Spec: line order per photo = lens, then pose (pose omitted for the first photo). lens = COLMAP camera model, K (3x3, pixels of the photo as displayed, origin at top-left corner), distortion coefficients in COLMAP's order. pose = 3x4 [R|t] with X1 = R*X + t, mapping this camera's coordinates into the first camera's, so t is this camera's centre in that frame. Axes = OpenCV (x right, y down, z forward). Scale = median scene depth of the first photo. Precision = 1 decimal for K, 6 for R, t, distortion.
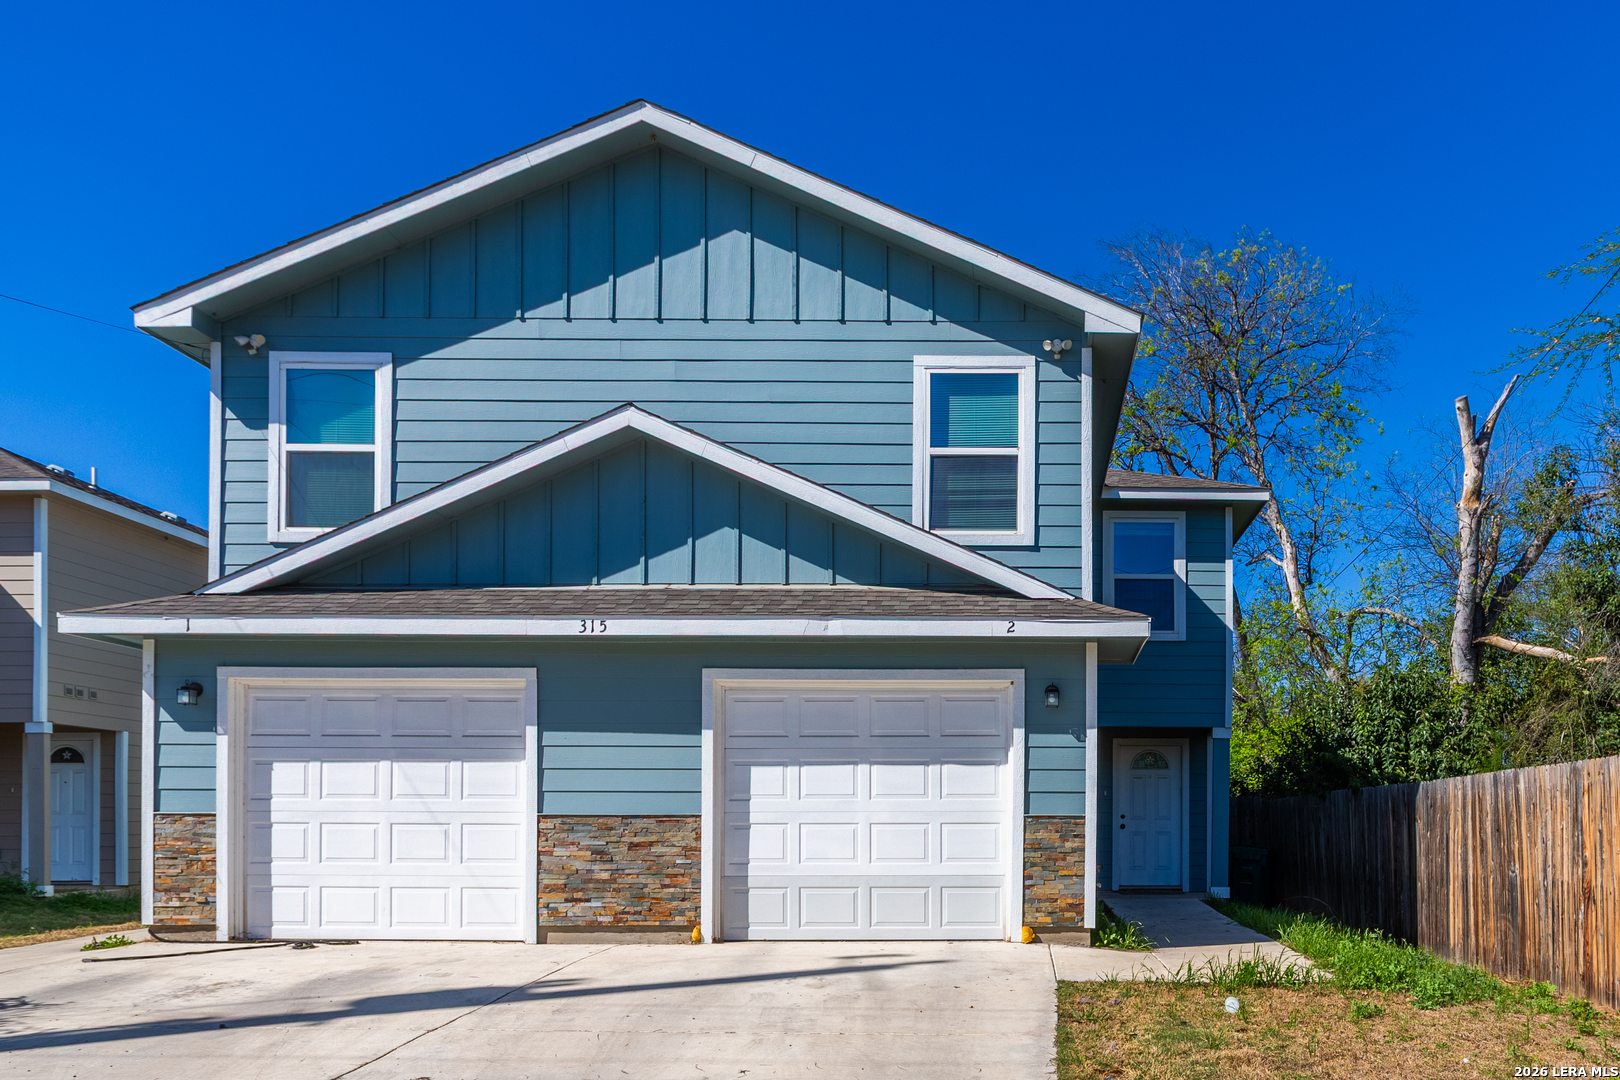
lens RADIAL K [[830.0, 0, 811.0], [0, 830.0, 530.2], [0, 0, 1]] dist [-0.005105, 0.002862]
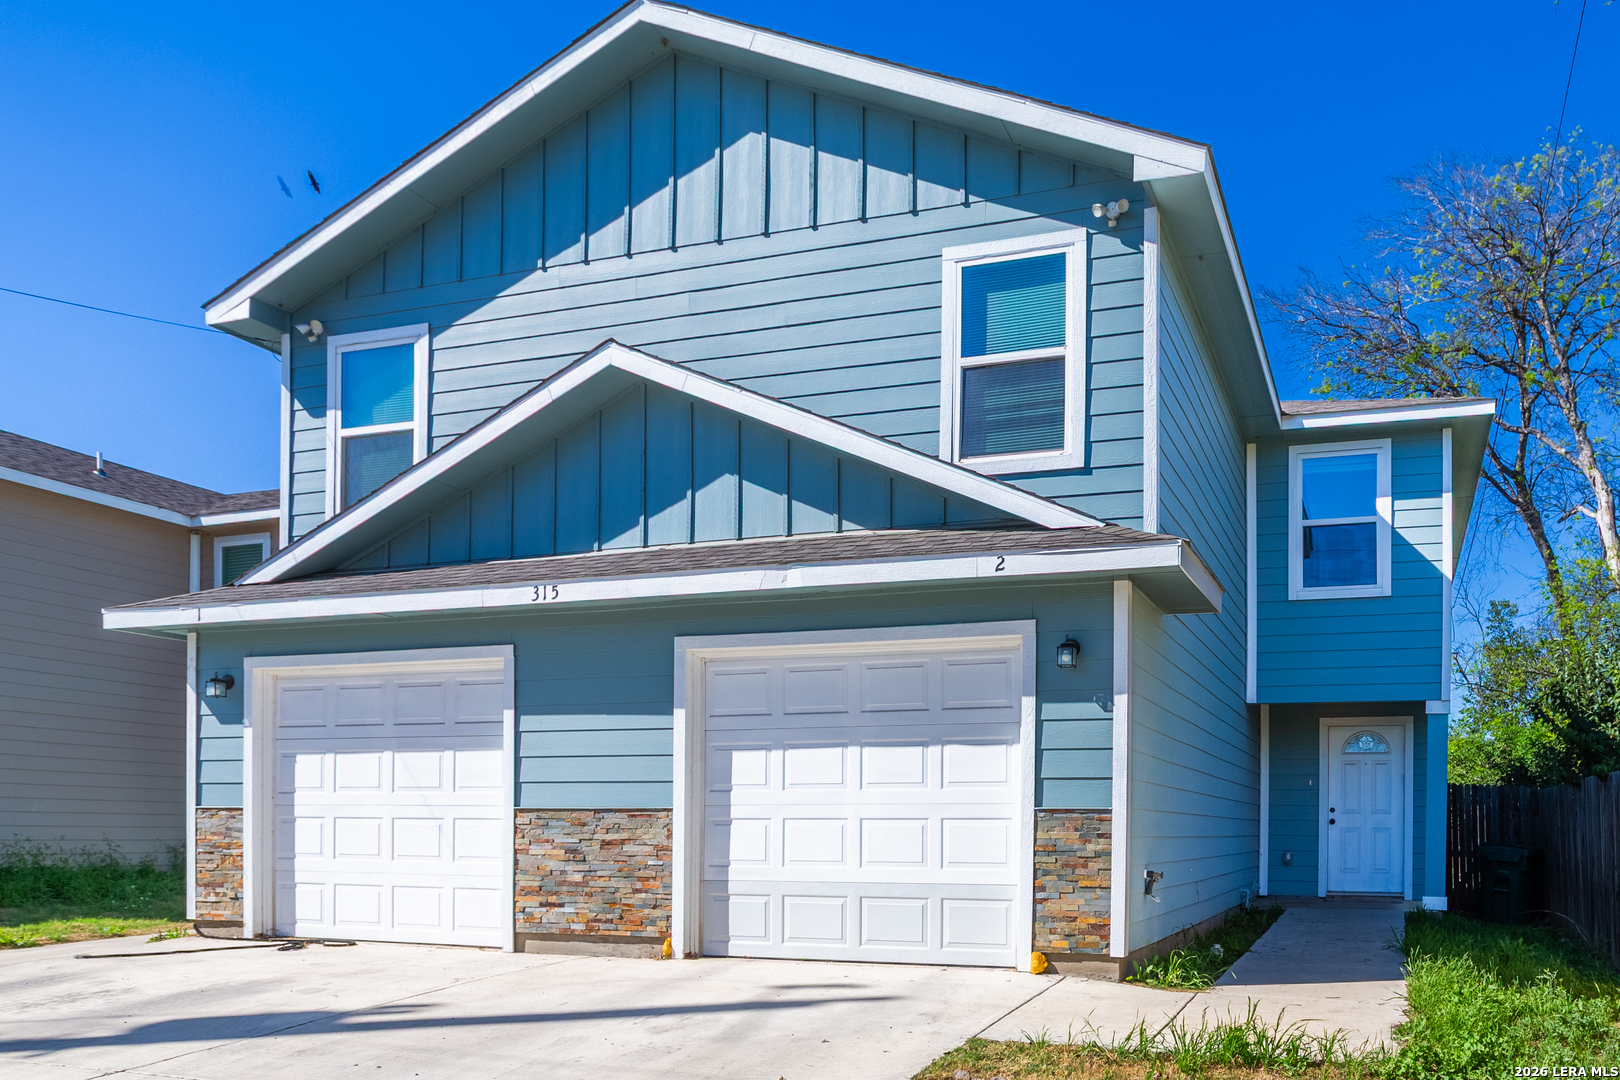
lens RADIAL K [[899.6, 0, 811.3], [0, 899.6, 537.0], [0, 0, 1]] dist [-0.004915, 0.000011]
pose [[0.982542, -0.054716, -0.177810, 0.146233], [0.061256, 0.997625, 0.031502, 0.037264], [0.175664, -0.041844, 0.983560, 0.107206]]
